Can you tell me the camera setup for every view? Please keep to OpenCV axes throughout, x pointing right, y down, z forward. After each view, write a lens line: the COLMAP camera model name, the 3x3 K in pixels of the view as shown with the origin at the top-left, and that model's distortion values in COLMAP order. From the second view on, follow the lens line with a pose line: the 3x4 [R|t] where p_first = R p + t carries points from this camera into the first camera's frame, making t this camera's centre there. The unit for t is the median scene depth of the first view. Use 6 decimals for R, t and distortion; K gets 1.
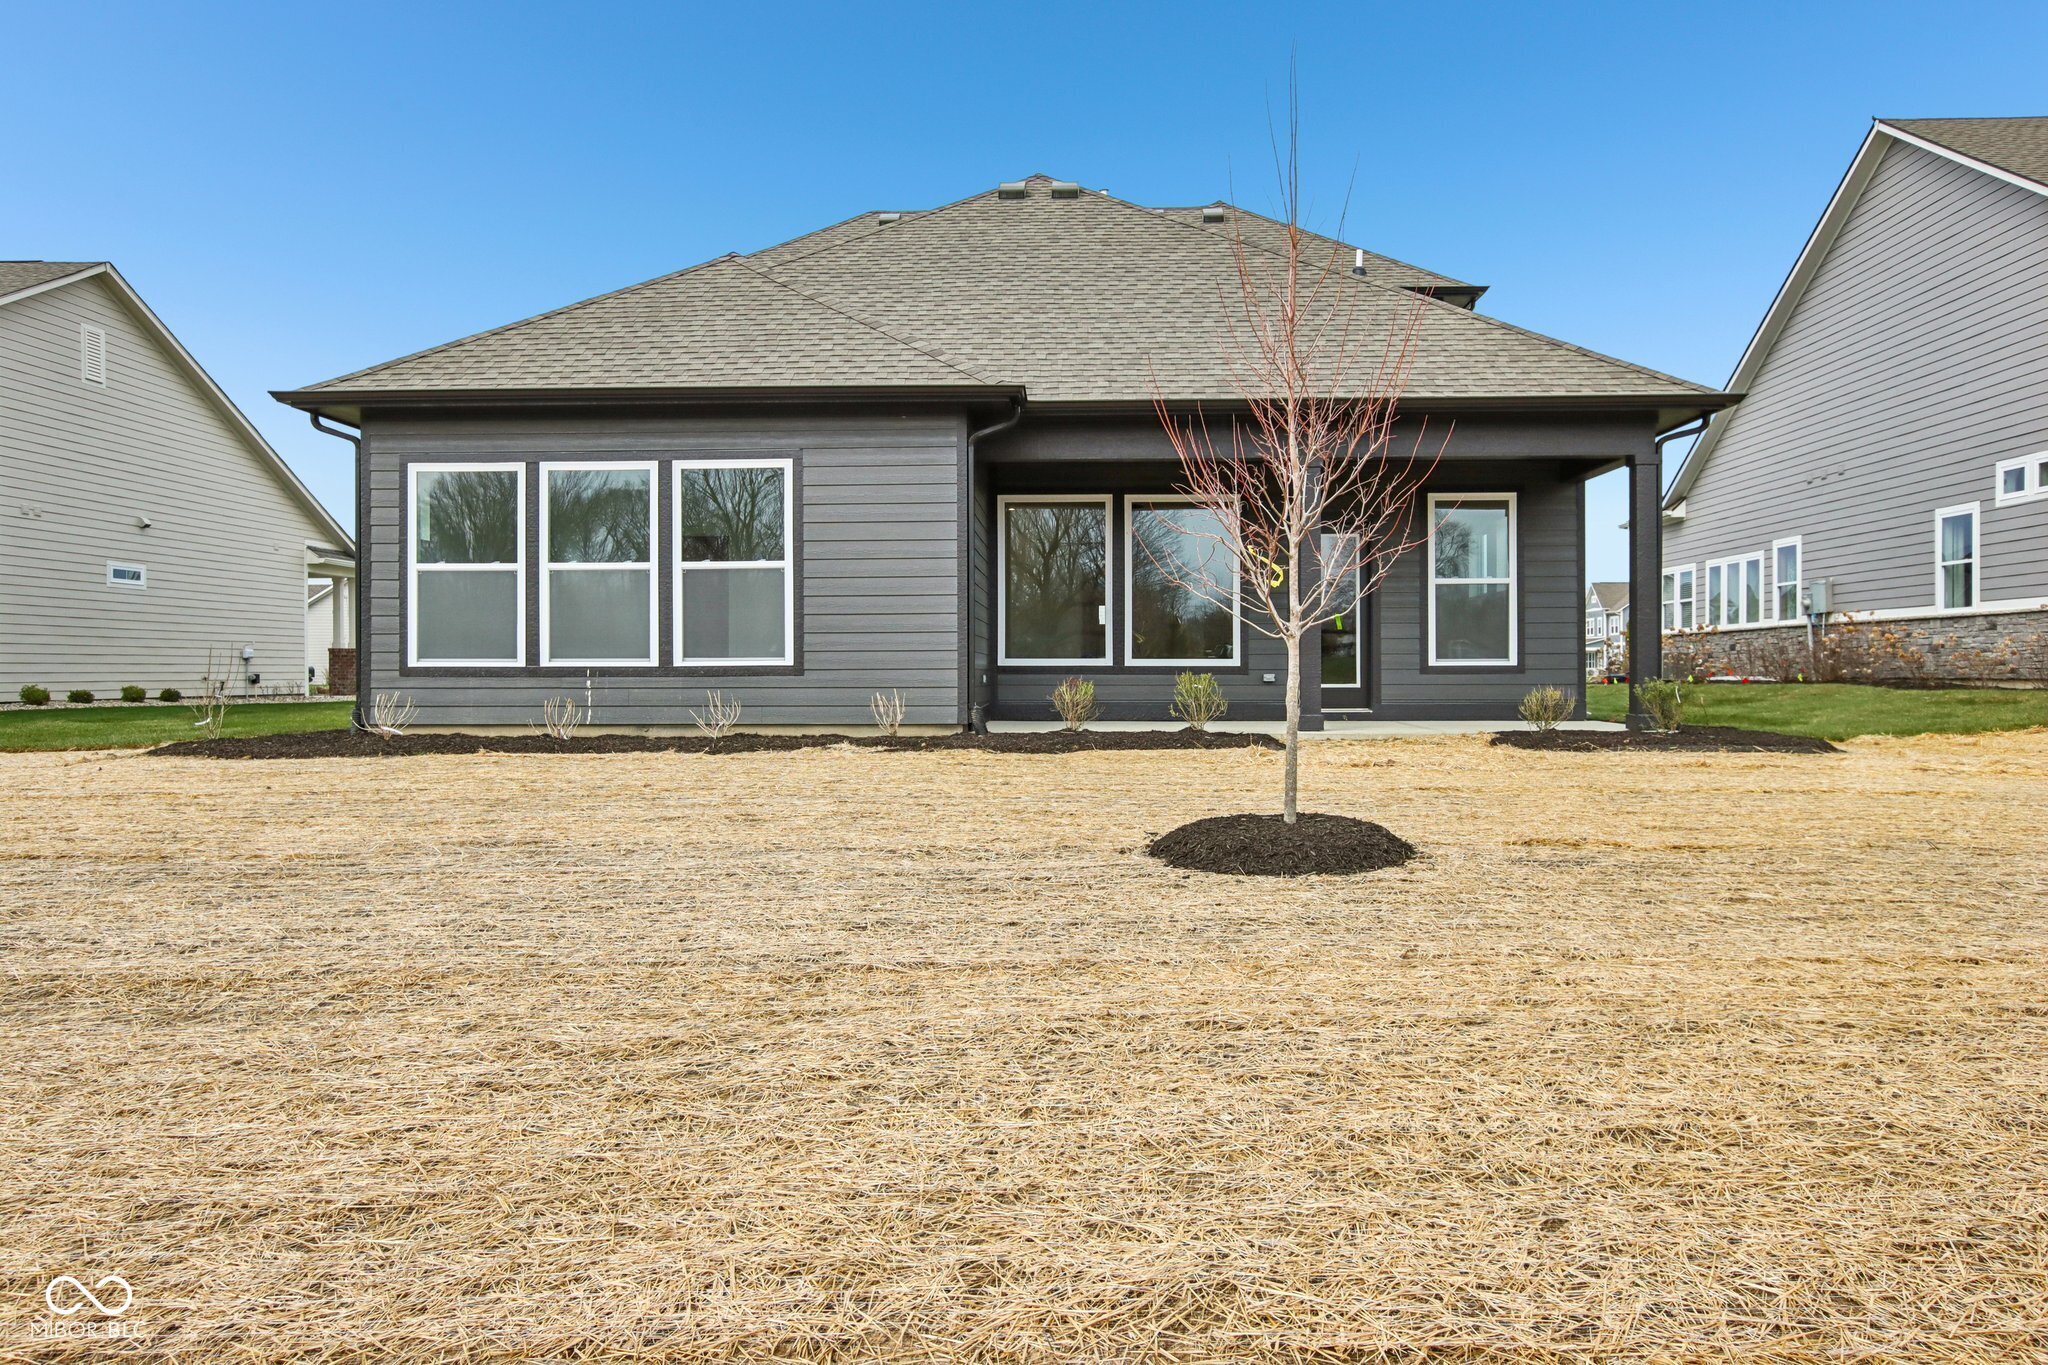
lens RADIAL K [[1463.1, 0, 1024.0], [0, 1463.1, 682.5], [0, 0, 1]] dist [-0.027399, 0.000305]
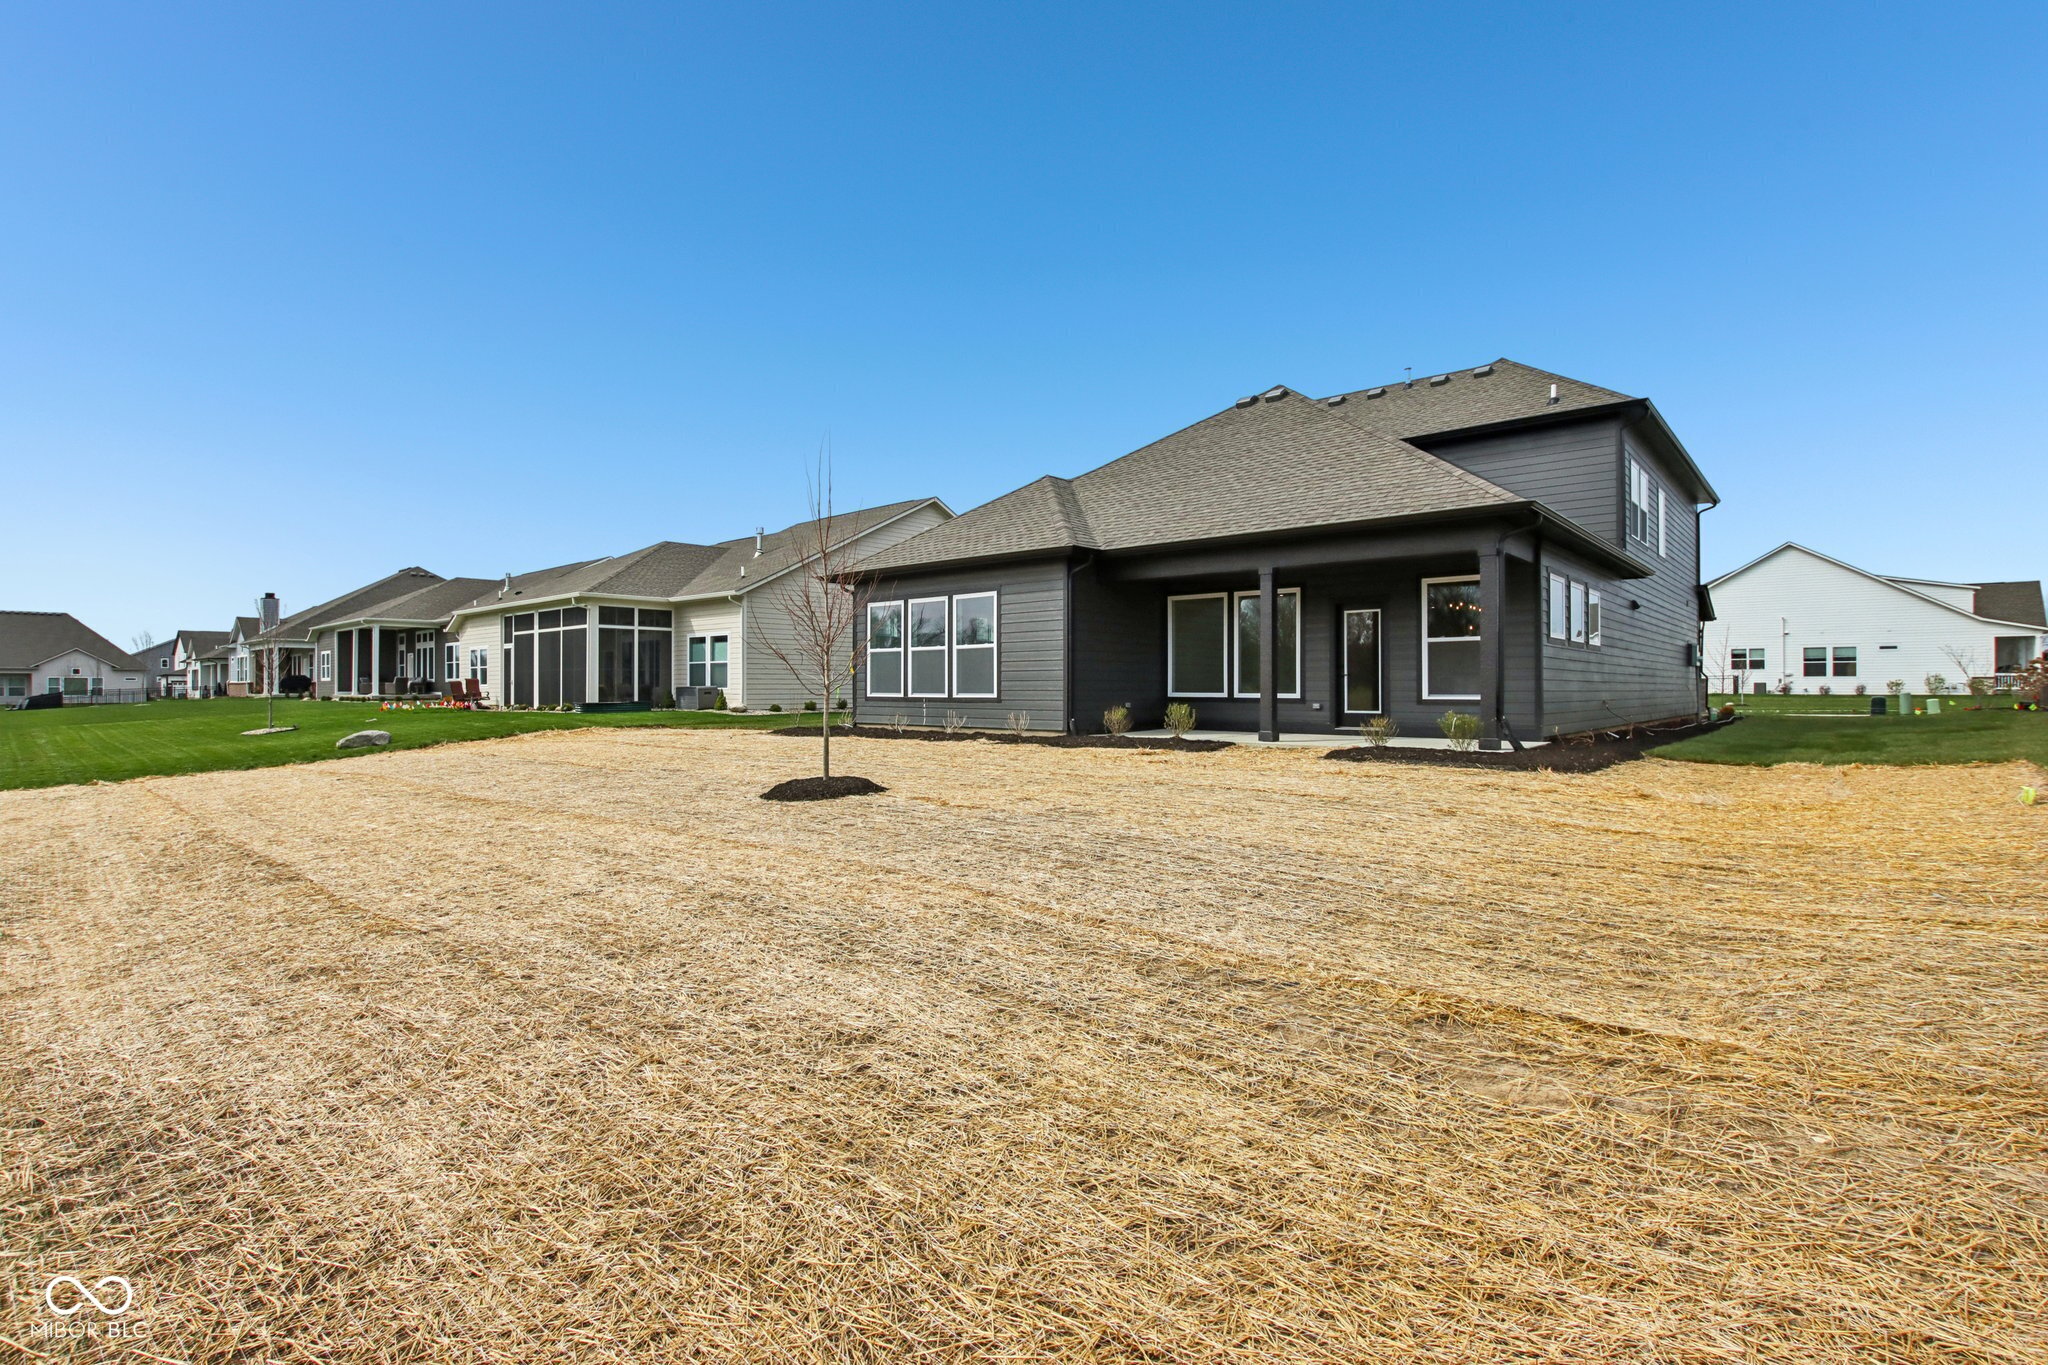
lens RADIAL K [[980.9, 0, 1024.0], [0, 980.9, 682.5], [0, 0, 1]] dist [-0.013898, -0.000367]
pose [[0.771184, -0.004416, -0.636597, 0.690965], [-0.009252, 0.999793, -0.018143, -0.008215], [0.636545, 0.019882, 0.770983, 0.020778]]
